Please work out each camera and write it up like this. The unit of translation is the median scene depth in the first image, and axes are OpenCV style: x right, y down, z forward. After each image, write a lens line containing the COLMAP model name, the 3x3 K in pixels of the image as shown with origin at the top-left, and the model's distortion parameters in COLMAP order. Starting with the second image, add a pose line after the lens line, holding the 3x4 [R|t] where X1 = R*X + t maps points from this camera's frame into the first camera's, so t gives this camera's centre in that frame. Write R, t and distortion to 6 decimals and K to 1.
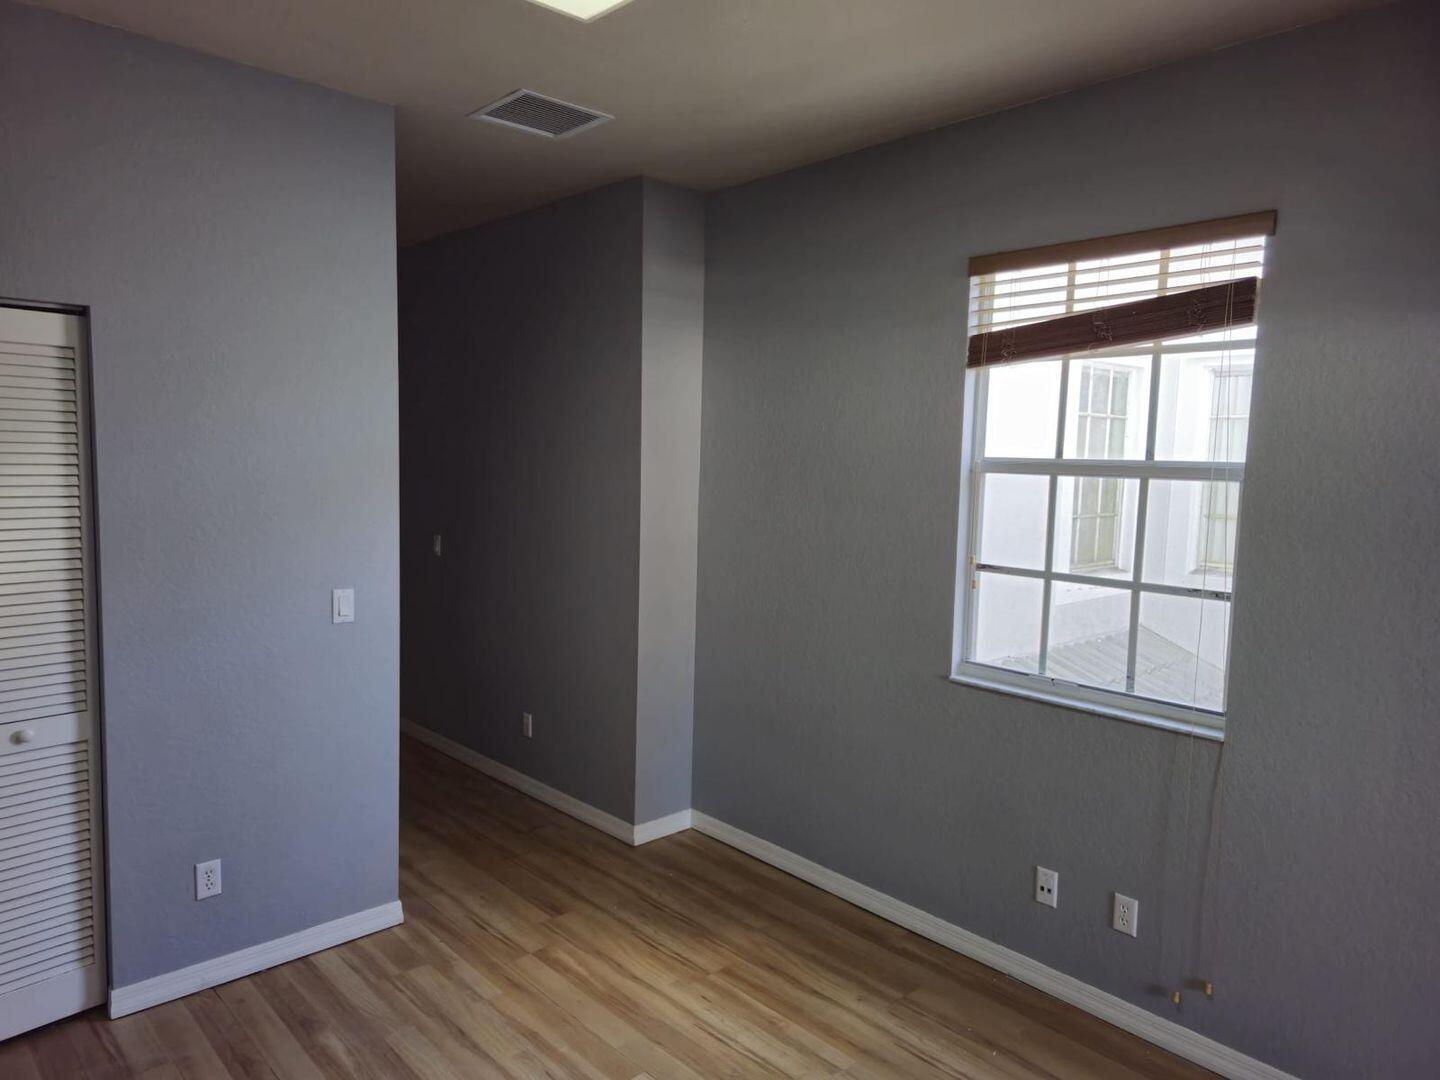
lens RADIAL K [[967.5, 0, 721.2], [0, 967.5, 546.1], [0, 0, 1]] dist [0.057755, -0.044975]
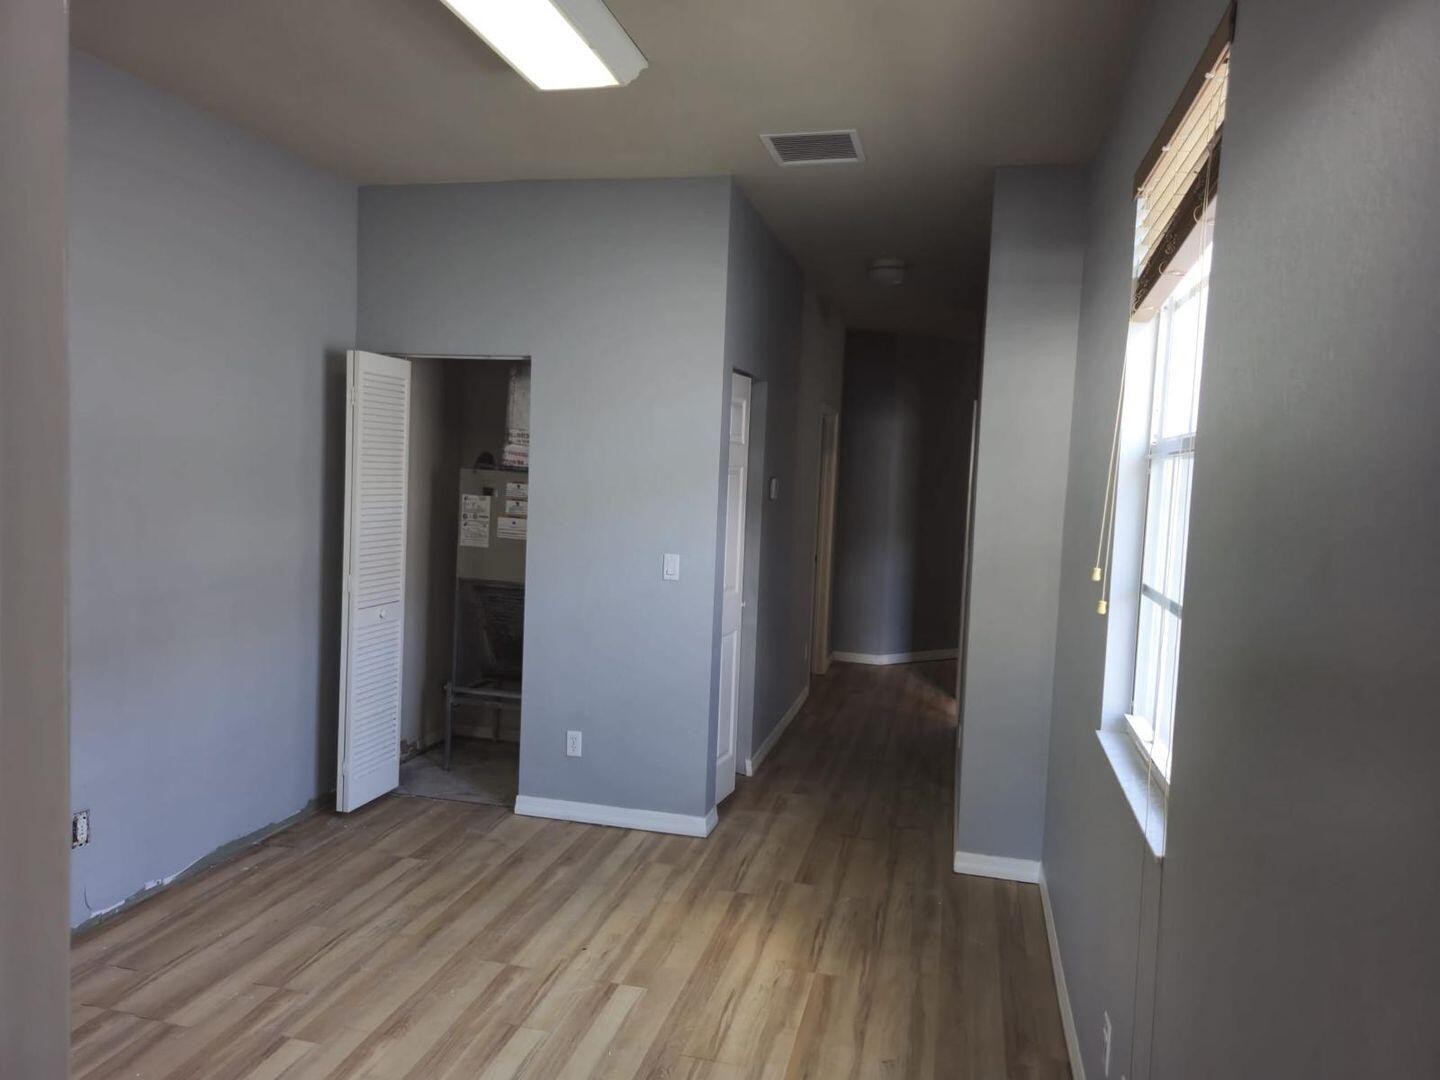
lens RADIAL K [[980.1, 0, 728.3], [0, 980.1, 531.0], [0, 0, 1]] dist [0.060597, 0.000488]
pose [[0.559072, 0.051844, -0.827497, 0.729751], [-0.108058, 0.994087, -0.010725, 0.019277], [0.822048, 0.095414, 0.561368, 0.326555]]
